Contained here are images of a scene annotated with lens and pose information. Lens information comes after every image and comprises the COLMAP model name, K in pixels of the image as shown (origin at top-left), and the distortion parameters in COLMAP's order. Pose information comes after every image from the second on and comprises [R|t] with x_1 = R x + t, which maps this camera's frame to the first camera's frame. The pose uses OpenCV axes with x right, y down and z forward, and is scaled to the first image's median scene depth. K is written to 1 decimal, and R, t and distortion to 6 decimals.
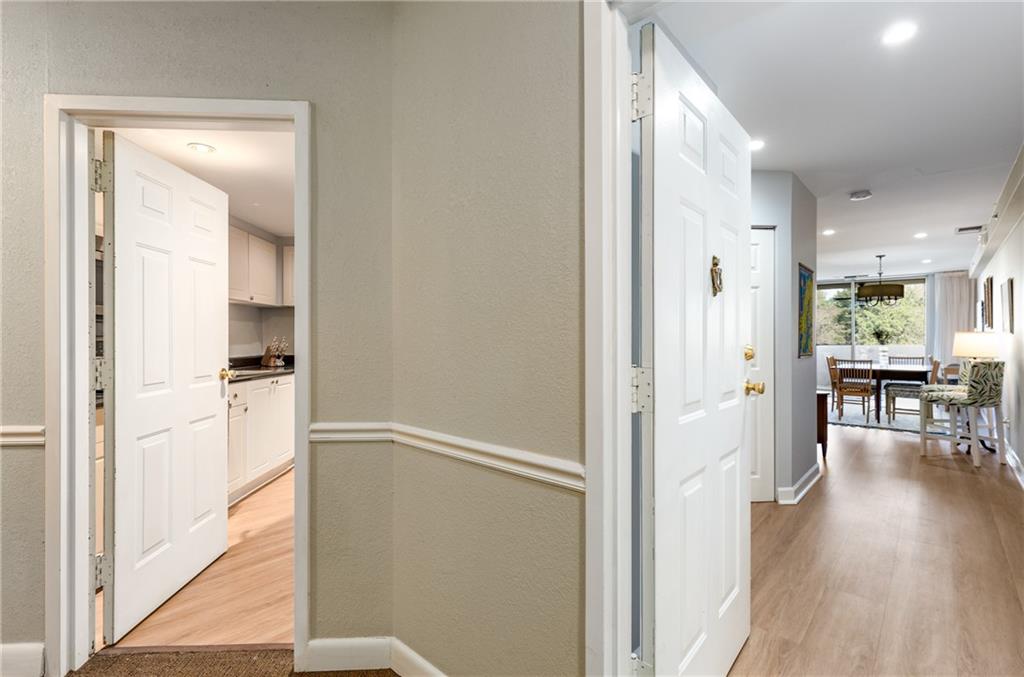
lens RADIAL K [[469.3, 0, 513.4], [0, 469.3, 337.7], [0, 0, 1]] dist [0.000449, 0.000540]
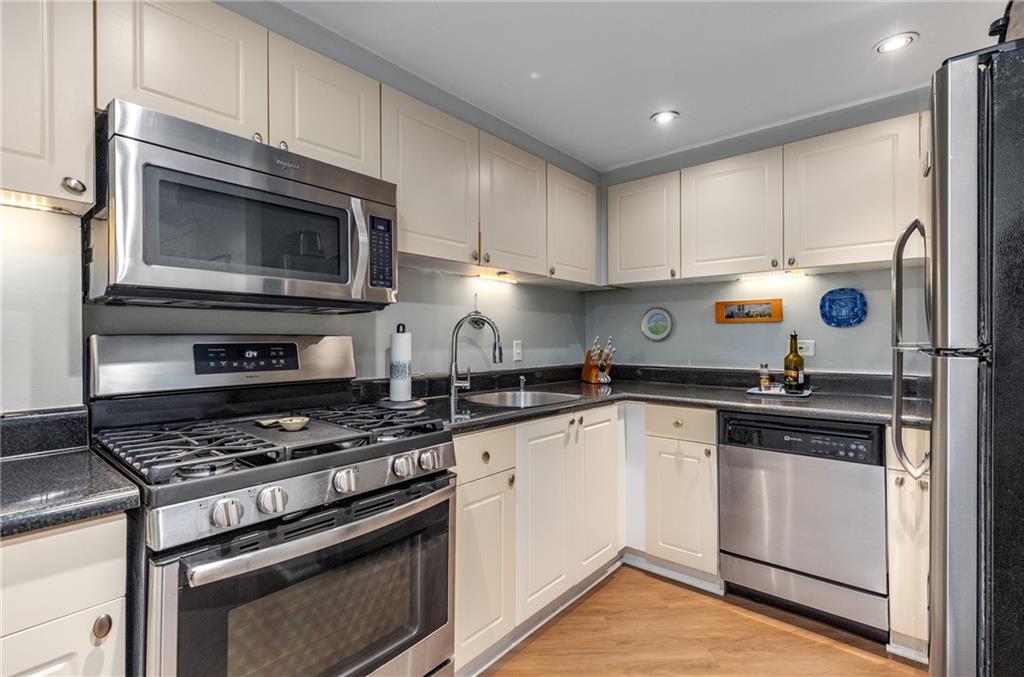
lens RADIAL K [[469.3, 0, 511.3], [0, 469.3, 337.8], [0, 0, 1]] dist [0.000449, 0.000540]
pose [[0.734611, -0.005700, -0.678465, -0.173025], [0.004952, 0.999983, -0.003039, 0.002130], [0.678471, -0.001127, 0.734626, 0.474509]]
